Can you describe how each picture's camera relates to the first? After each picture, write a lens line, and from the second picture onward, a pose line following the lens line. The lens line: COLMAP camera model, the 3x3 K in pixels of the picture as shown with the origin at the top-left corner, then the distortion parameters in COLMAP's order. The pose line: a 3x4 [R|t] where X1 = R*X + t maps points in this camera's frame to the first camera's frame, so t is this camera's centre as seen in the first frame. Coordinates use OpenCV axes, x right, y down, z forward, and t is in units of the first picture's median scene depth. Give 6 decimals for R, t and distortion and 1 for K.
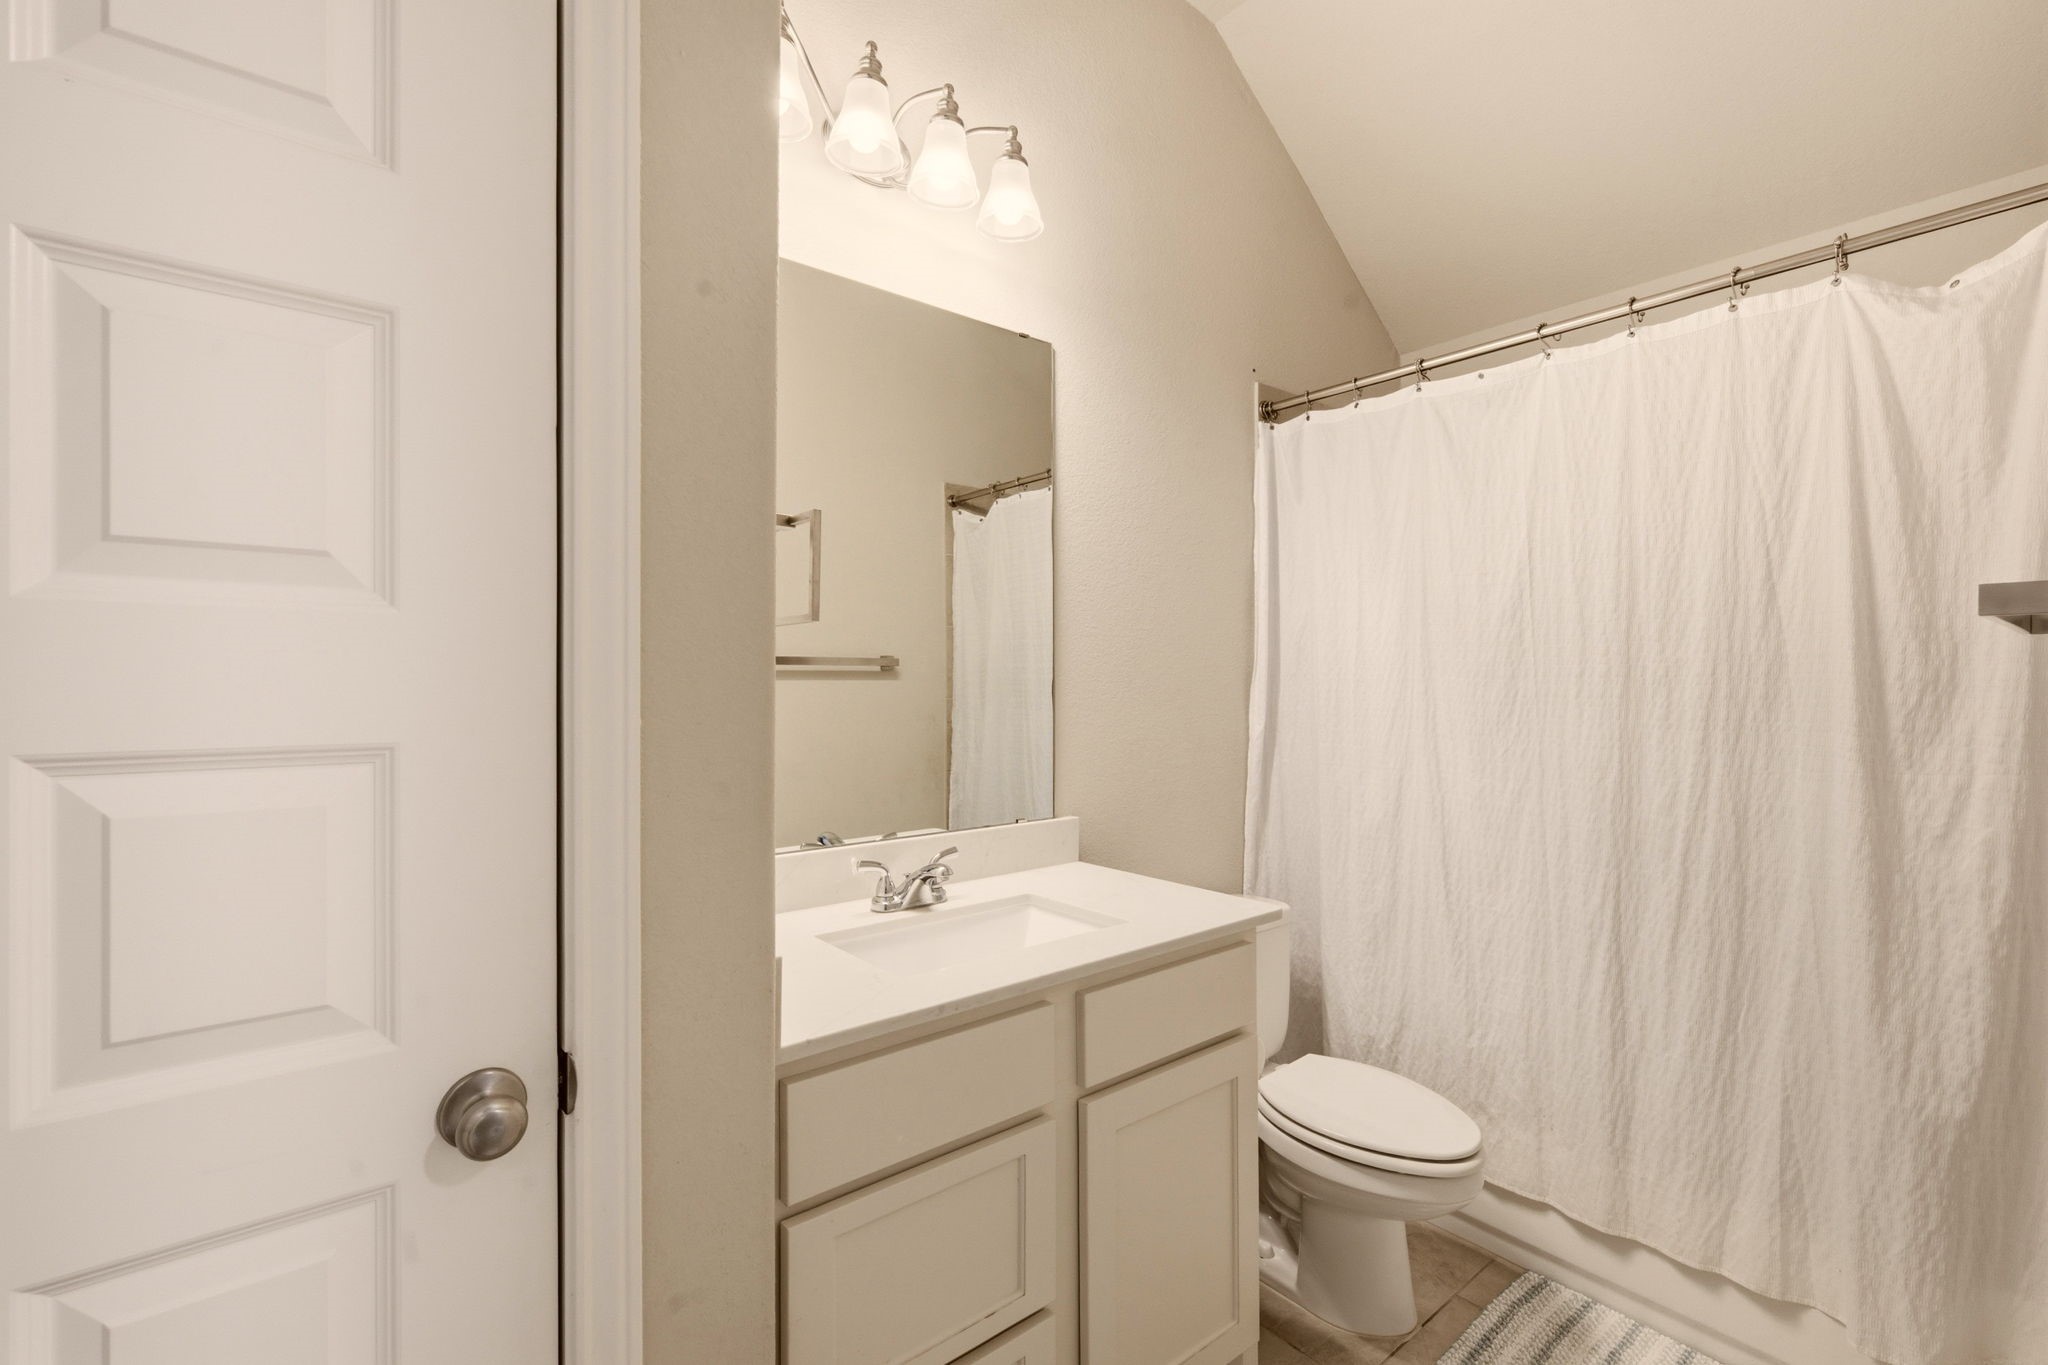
lens RADIAL K [[925.3, 0, 1024.3], [0, 925.3, 689.9], [0, 0, 1]] dist [0.001956, -0.000089]
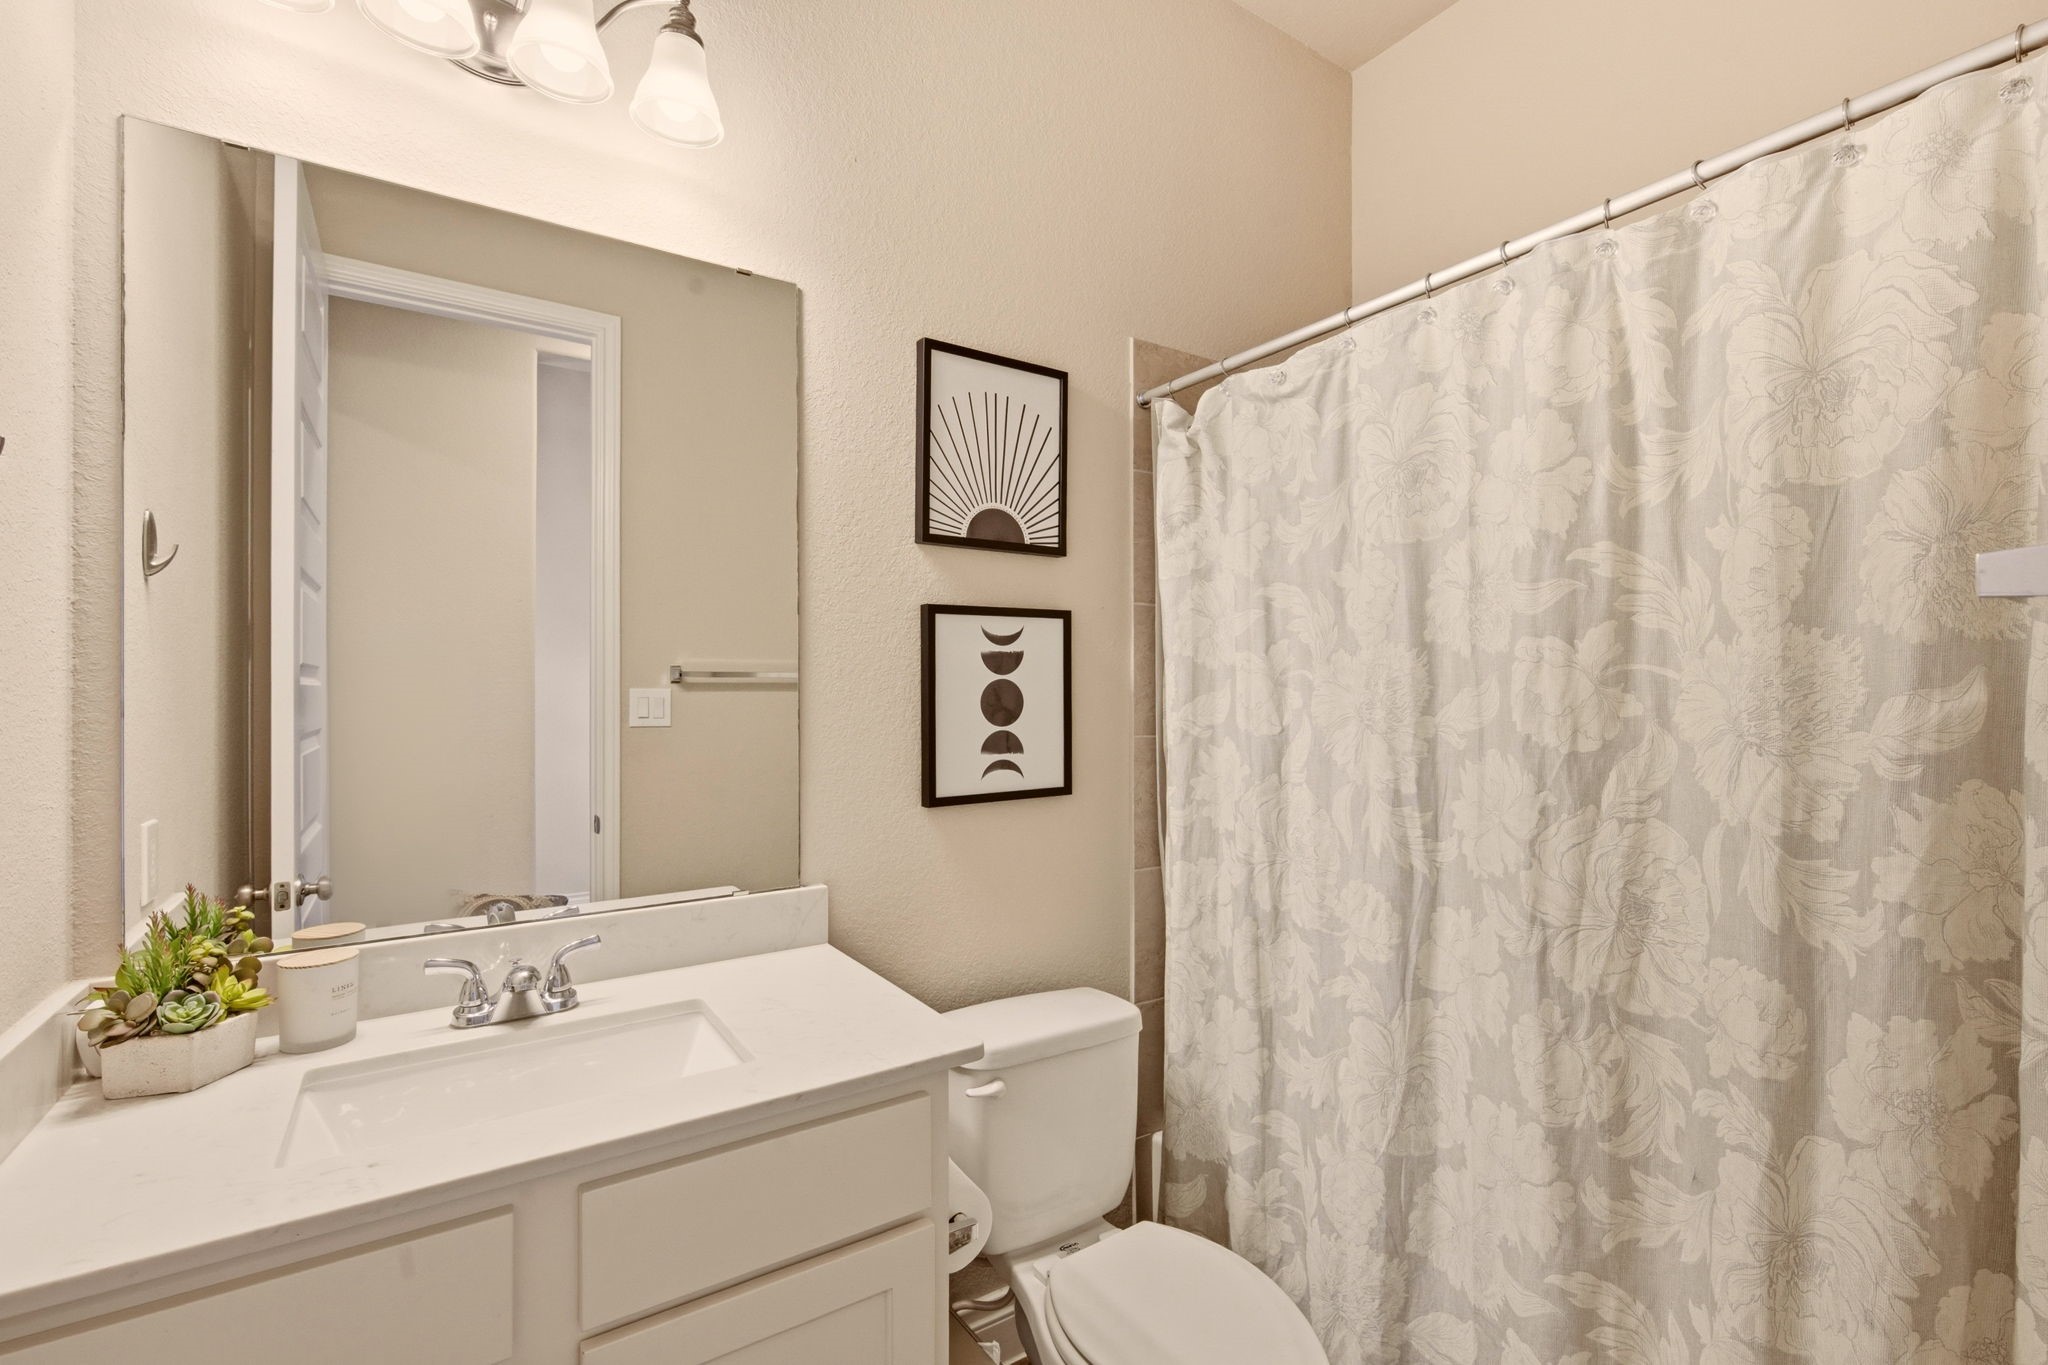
lens RADIAL K [[925.3, 0, 1024.3], [0, 925.3, 689.9], [0, 0, 1]] dist [0.001956, -0.000089]
pose [[0.994438, -0.009584, -0.104890, 0.358305], [0.007534, 0.999773, -0.019918, -0.012673], [0.105057, 0.019017, 0.994284, 0.284958]]
